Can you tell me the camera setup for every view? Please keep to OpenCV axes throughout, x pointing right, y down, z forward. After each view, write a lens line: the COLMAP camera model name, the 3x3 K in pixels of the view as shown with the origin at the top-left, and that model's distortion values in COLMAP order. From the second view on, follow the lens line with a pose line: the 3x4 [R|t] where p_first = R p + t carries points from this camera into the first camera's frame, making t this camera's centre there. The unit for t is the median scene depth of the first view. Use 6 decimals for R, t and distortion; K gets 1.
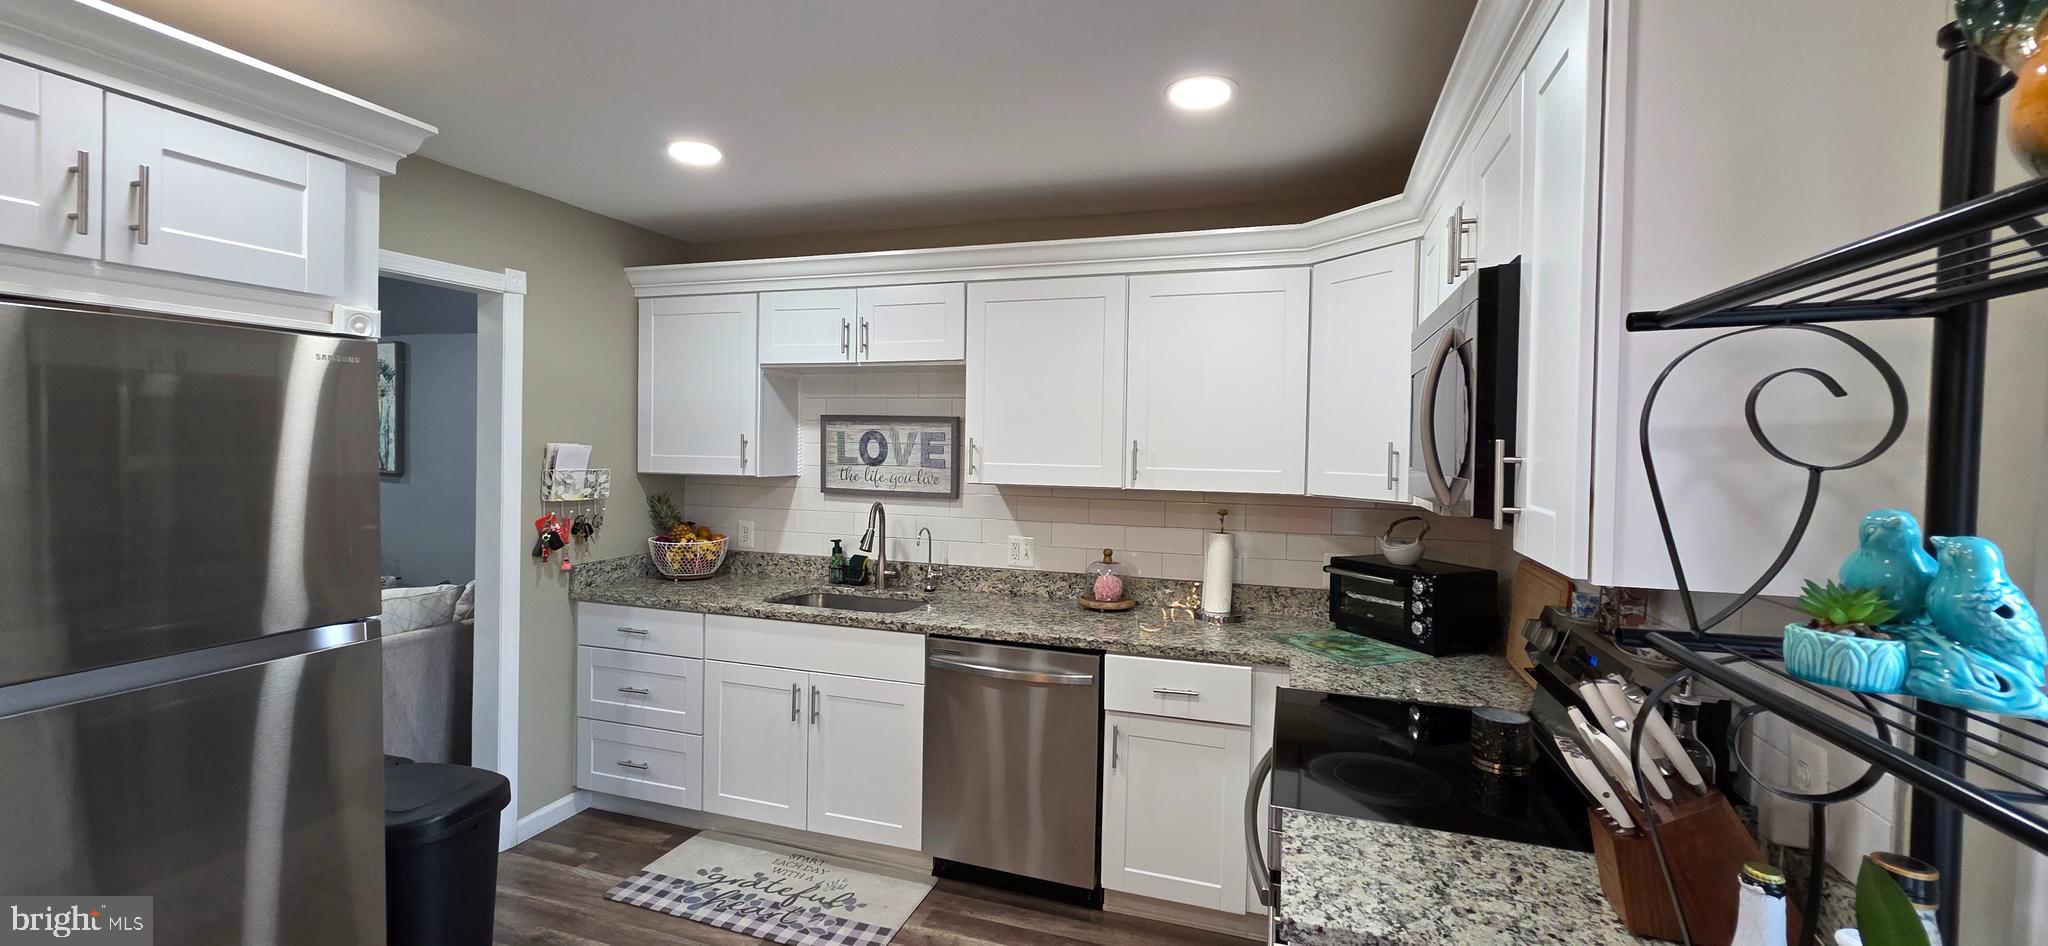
lens RADIAL K [[821.6, 0, 1022.0], [0, 821.6, 467.4], [0, 0, 1]] dist [0.003571, -0.000550]
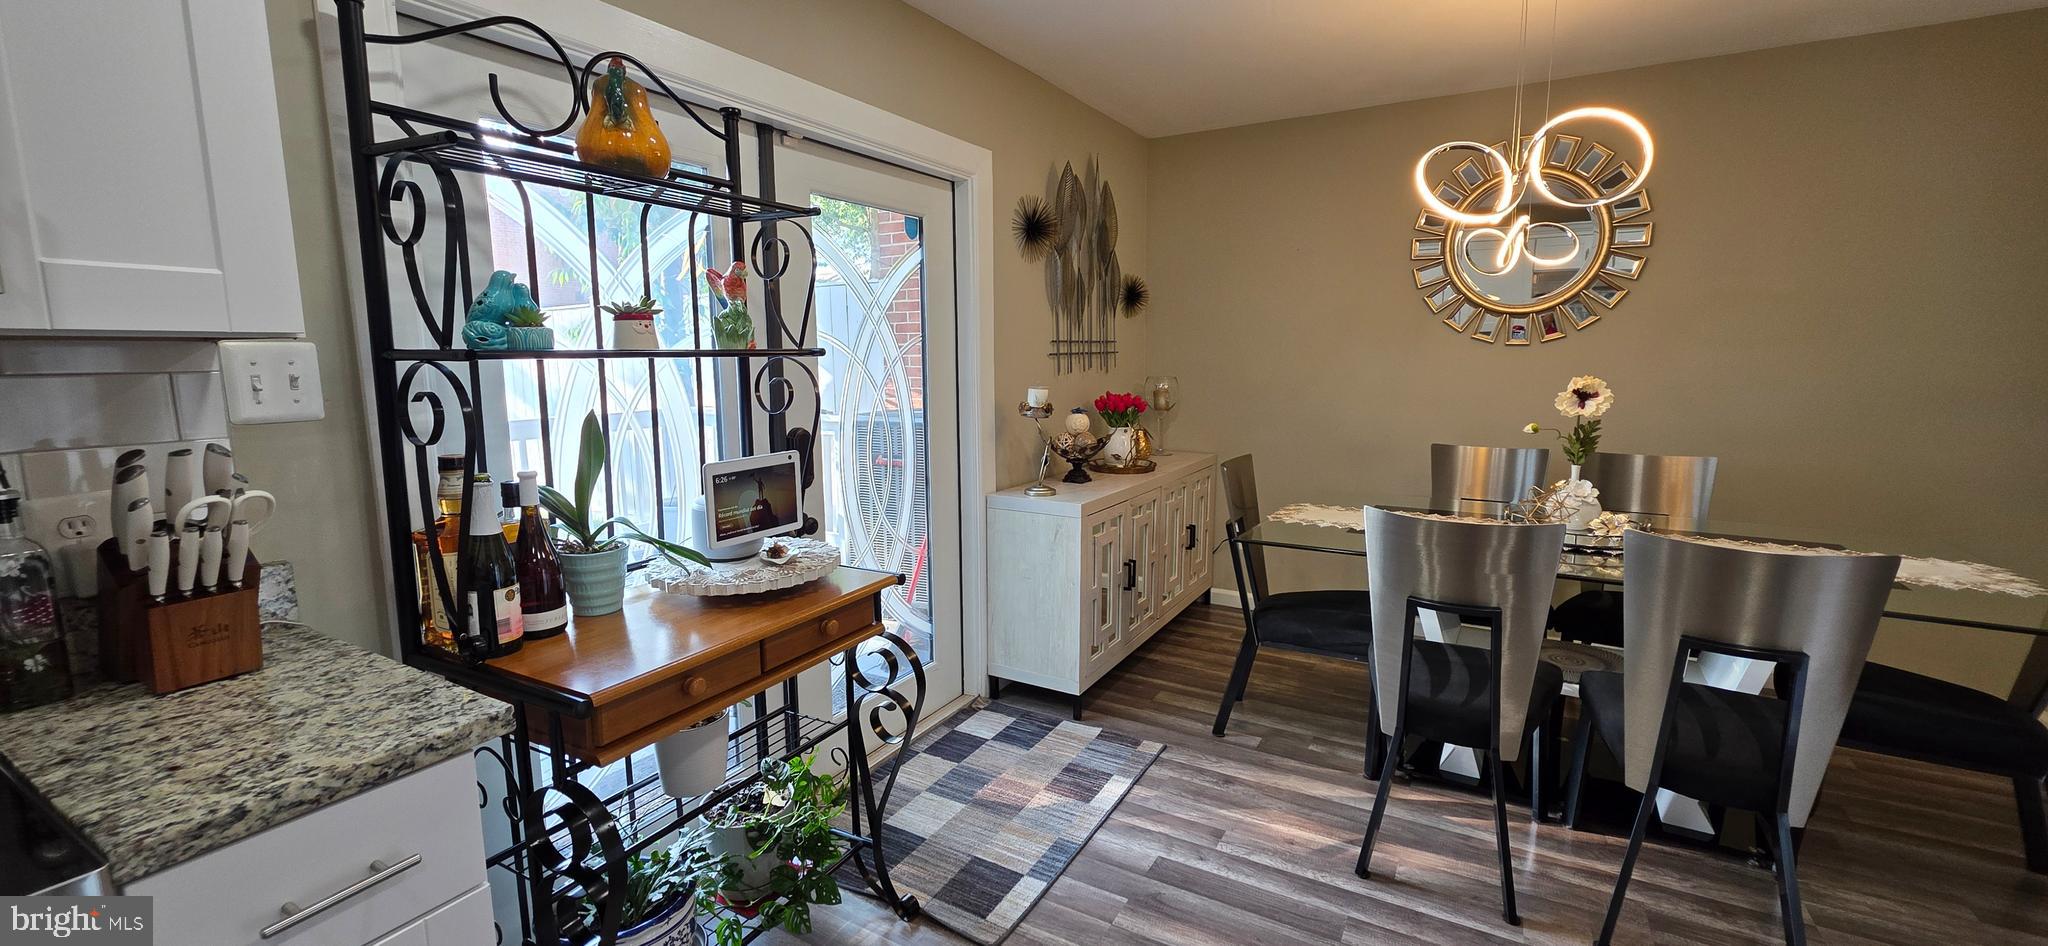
lens RADIAL K [[821.6, 0, 1024.4], [0, 821.6, 461.6], [0, 0, 1]] dist [0.003571, -0.000550]
pose [[-0.978753, -0.037209, 0.201637, -0.154180], [-0.003574, 0.986343, 0.164664, 0.039459], [-0.205010, 0.160445, -0.965520, 0.614077]]
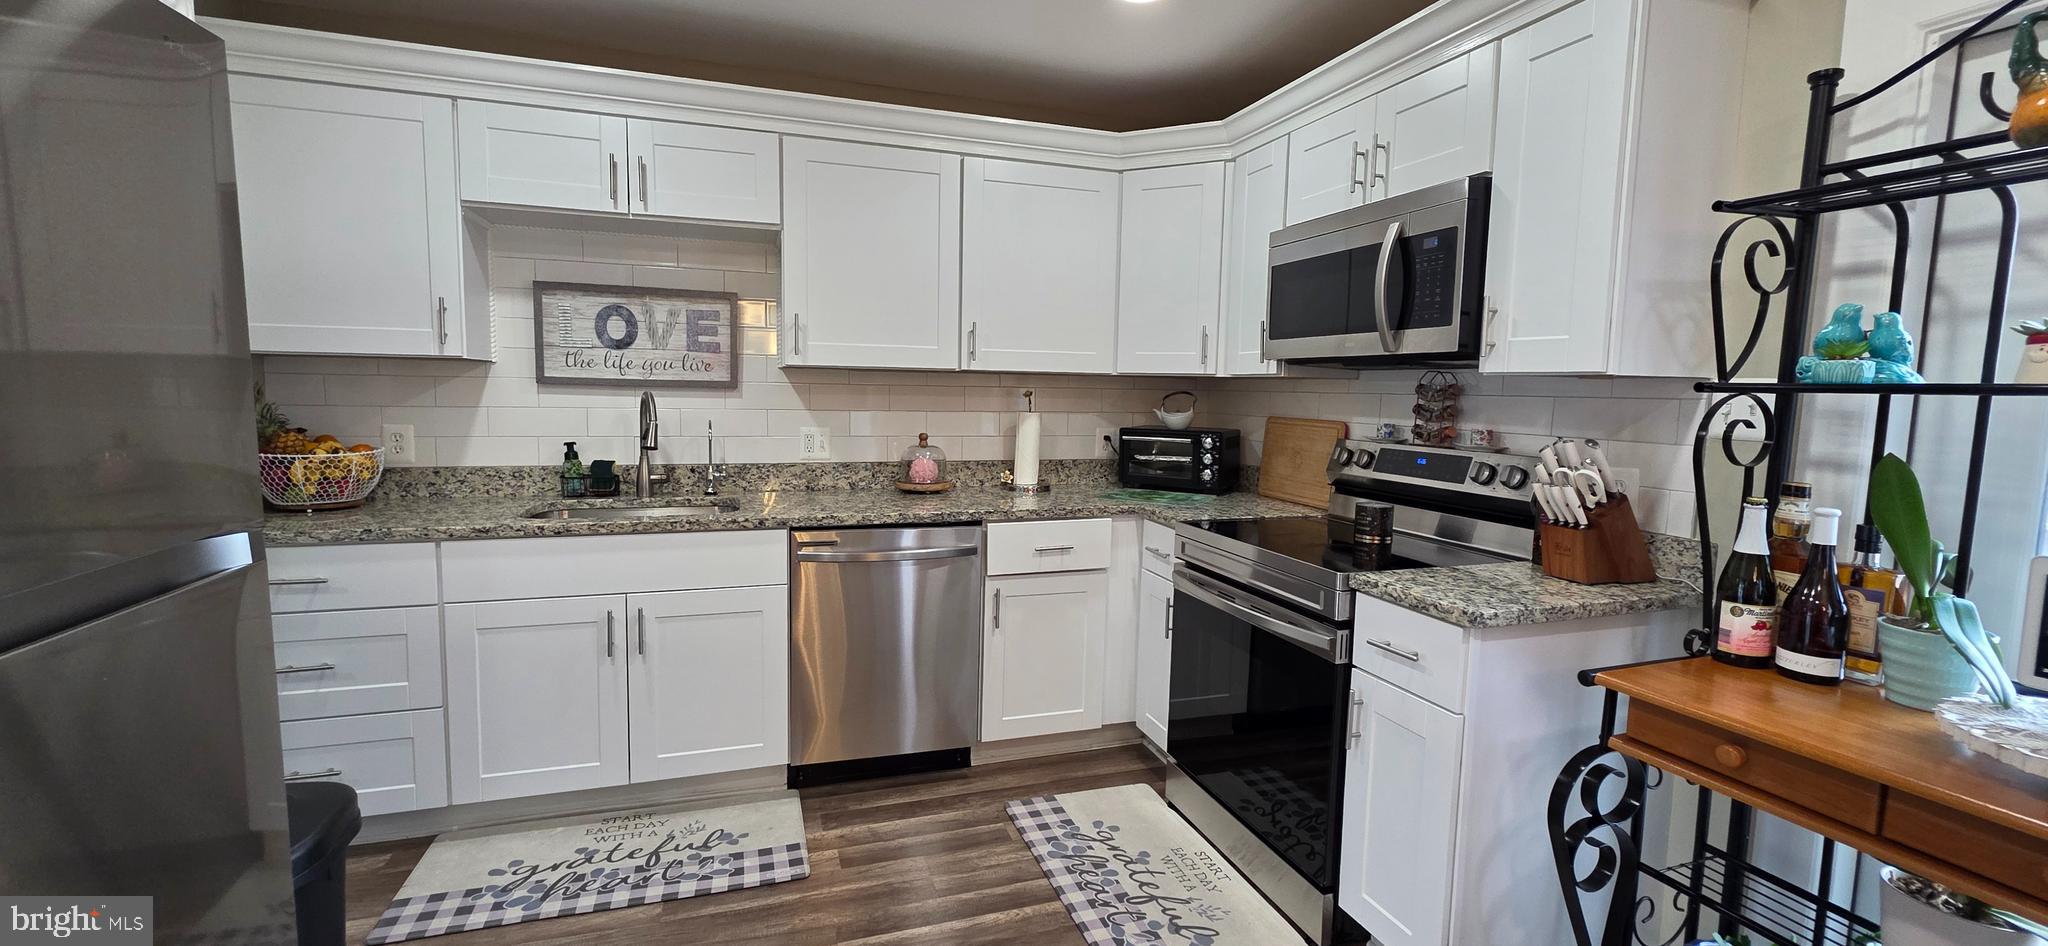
lens RADIAL K [[821.6, 0, 1020.4], [0, 821.6, 468.1], [0, 0, 1]] dist [0.003571, -0.000550]
pose [[0.802311, -0.060304, 0.593852, -0.408580], [0.010421, 0.996147, 0.087077, 0.056537], [-0.596815, -0.063674, 0.799848, 0.122133]]
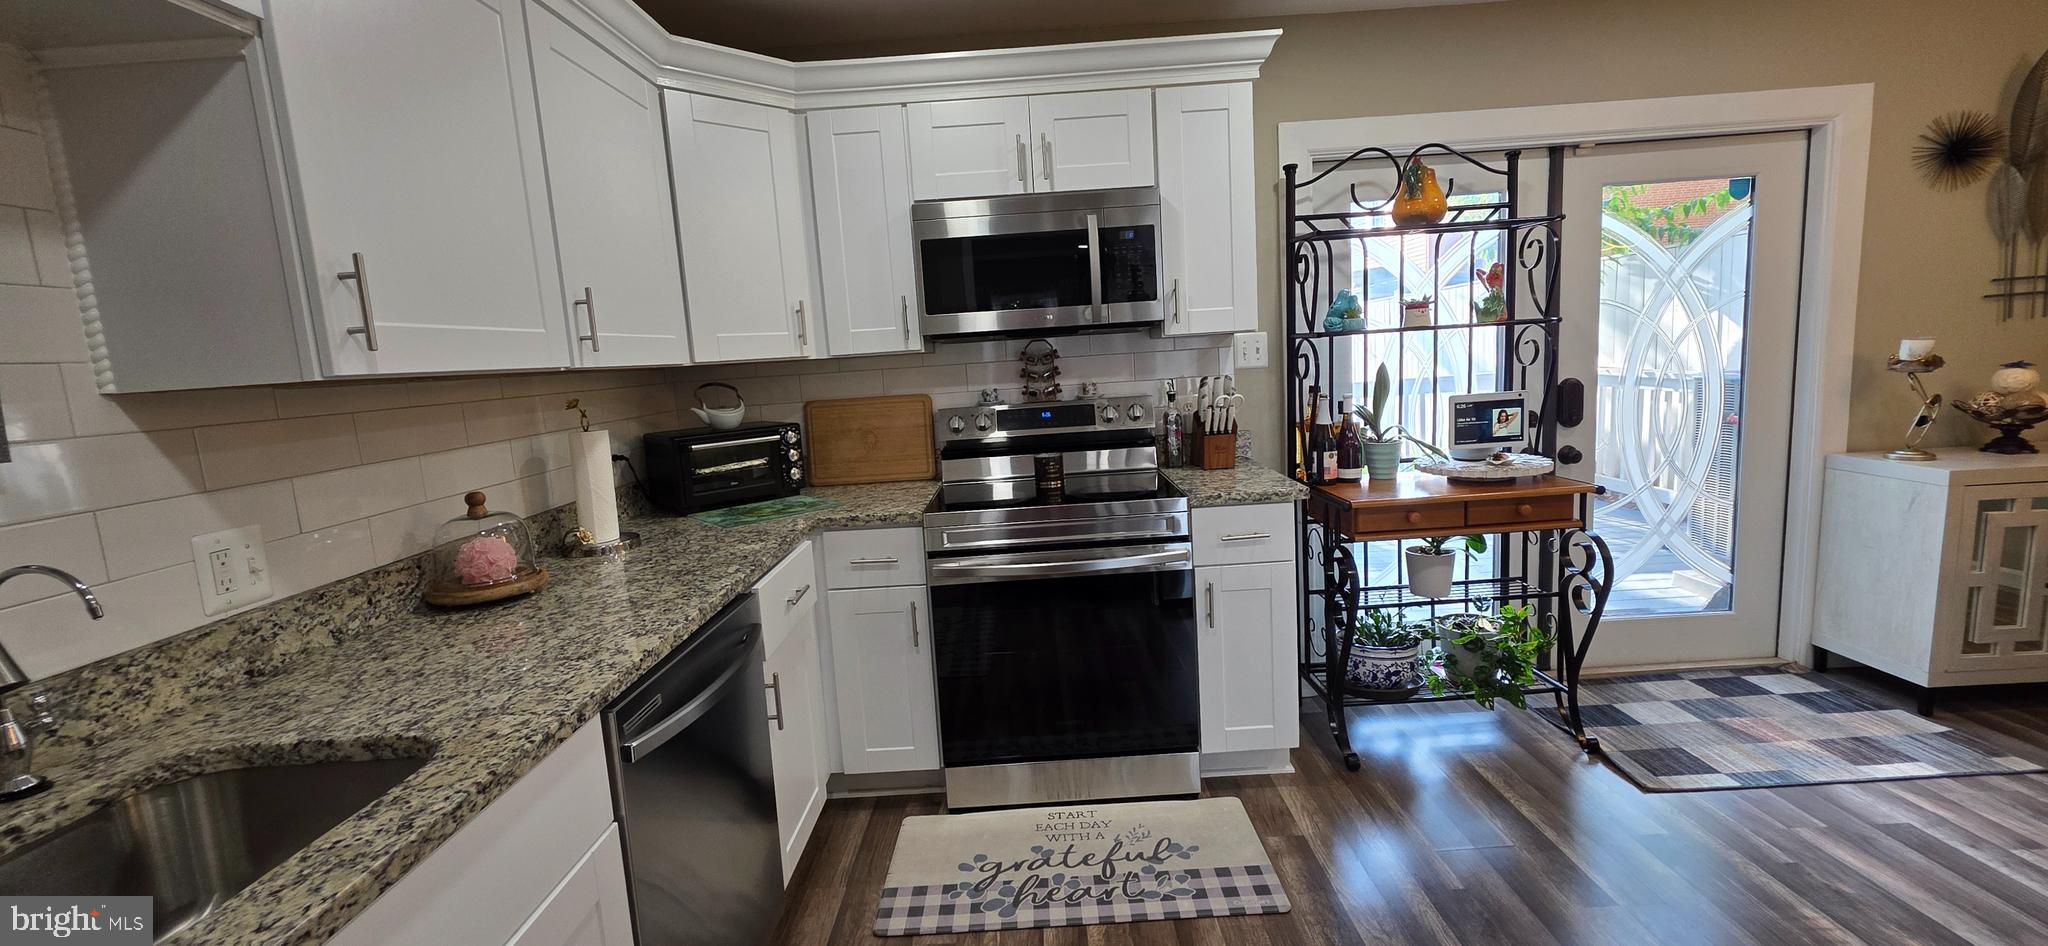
lens RADIAL K [[821.6, 0, 1020.0], [0, 821.6, 465.2], [0, 0, 1]] dist [0.003571, -0.000550]
pose [[-0.304830, -0.127811, 0.943792, -0.529097], [0.084463, 0.983422, 0.160457, 0.025214], [-0.948654, 0.128627, -0.288981, 0.827136]]
